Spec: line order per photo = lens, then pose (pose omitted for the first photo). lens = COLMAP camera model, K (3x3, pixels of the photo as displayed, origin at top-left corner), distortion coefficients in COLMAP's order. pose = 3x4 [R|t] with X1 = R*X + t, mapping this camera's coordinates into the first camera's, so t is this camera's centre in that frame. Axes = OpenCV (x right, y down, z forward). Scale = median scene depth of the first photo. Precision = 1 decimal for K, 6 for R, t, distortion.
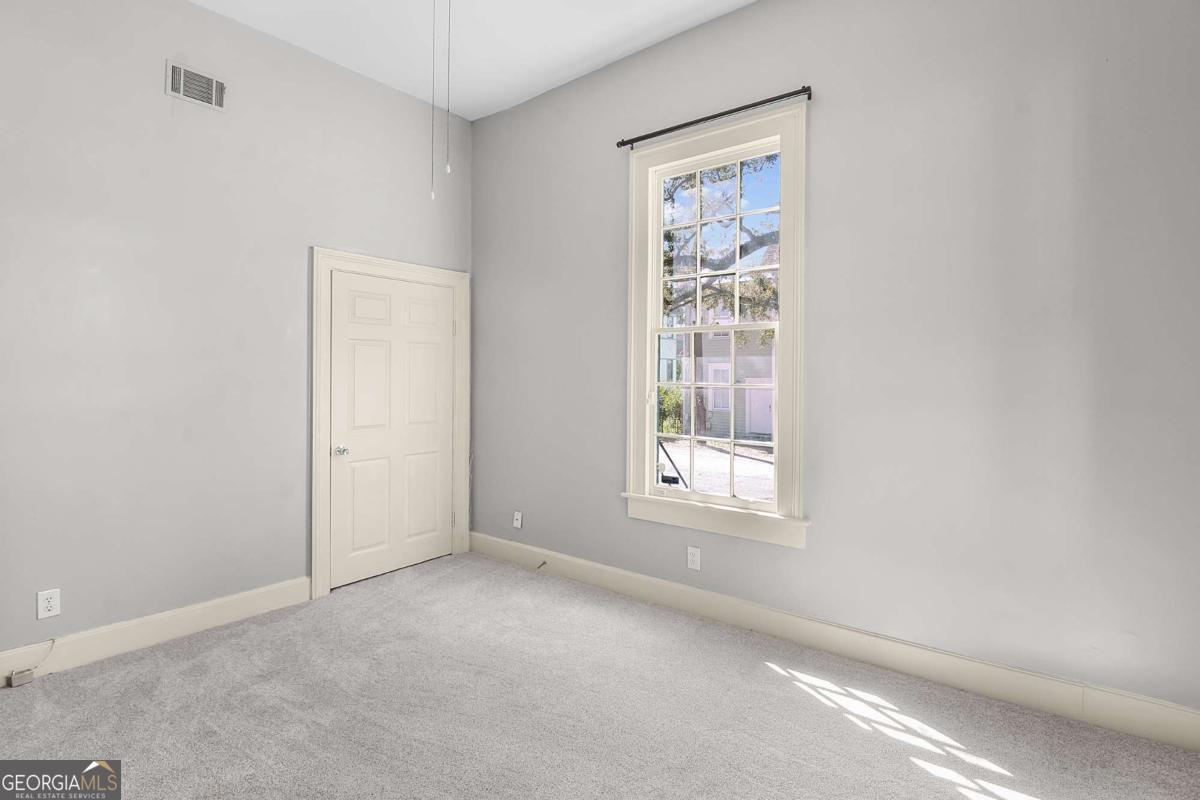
lens RADIAL K [[561.8, 0, 594.9], [0, 561.8, 381.0], [0, 0, 1]] dist [0.001351, -0.014467]
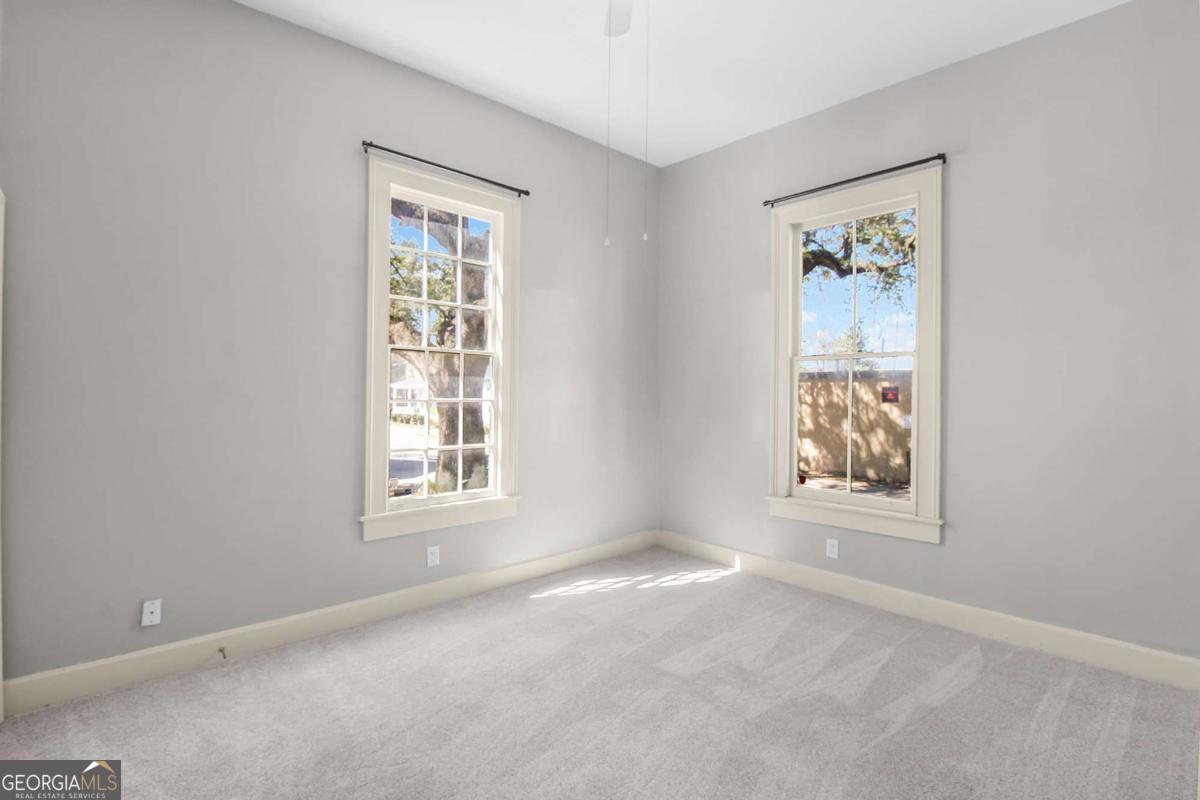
lens RADIAL K [[560.1, 0, 601.5], [0, 560.1, 384.8], [0, 0, 1]] dist [-0.000353, -0.021489]
pose [[0.152520, 0.015985, 0.988171, -0.873727], [-0.001717, 0.999872, -0.015909, -0.006179], [-0.988299, 0.000730, 0.152528, 0.503834]]
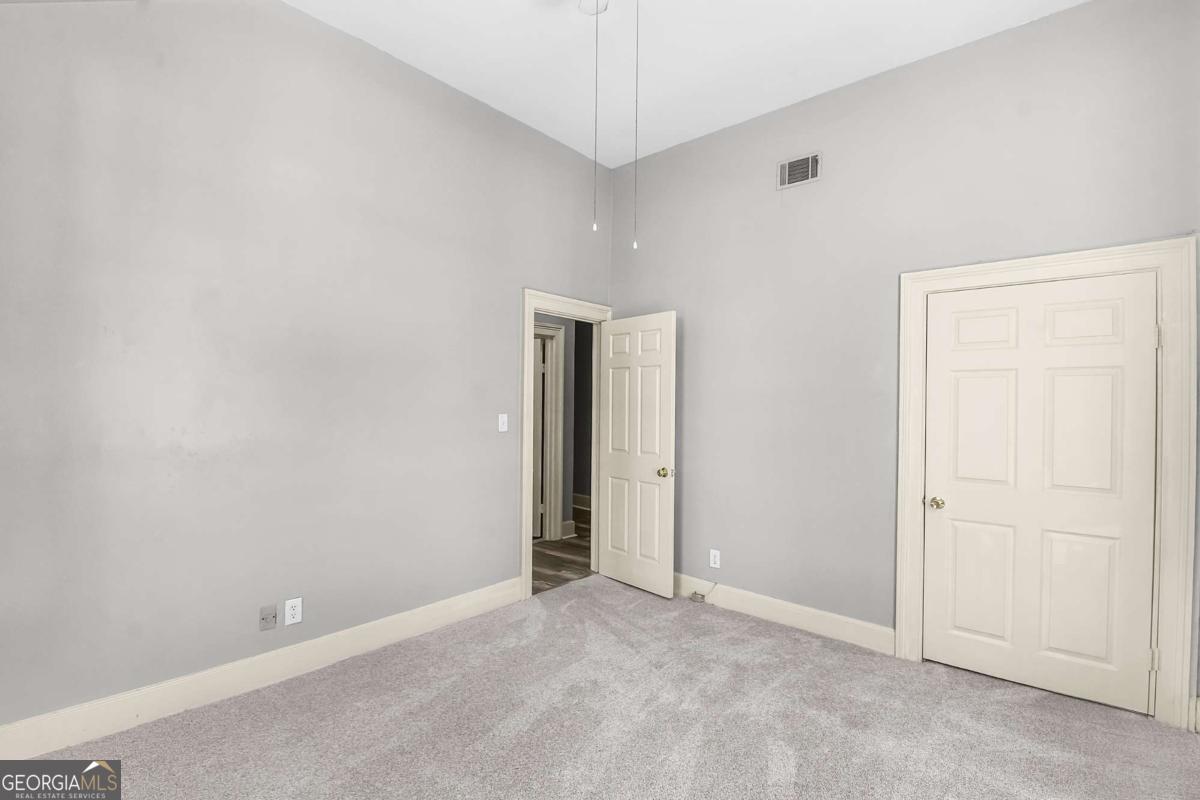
lens RADIAL K [[564.3, 0, 599.1], [0, 564.3, 413.8], [0, 0, 1]] dist [-0.000183, -0.015530]
pose [[-0.051328, 0.007575, -0.998653, 0.484152], [-0.022314, 0.999713, 0.008730, -0.007840], [0.998433, 0.022732, -0.051144, 0.600254]]
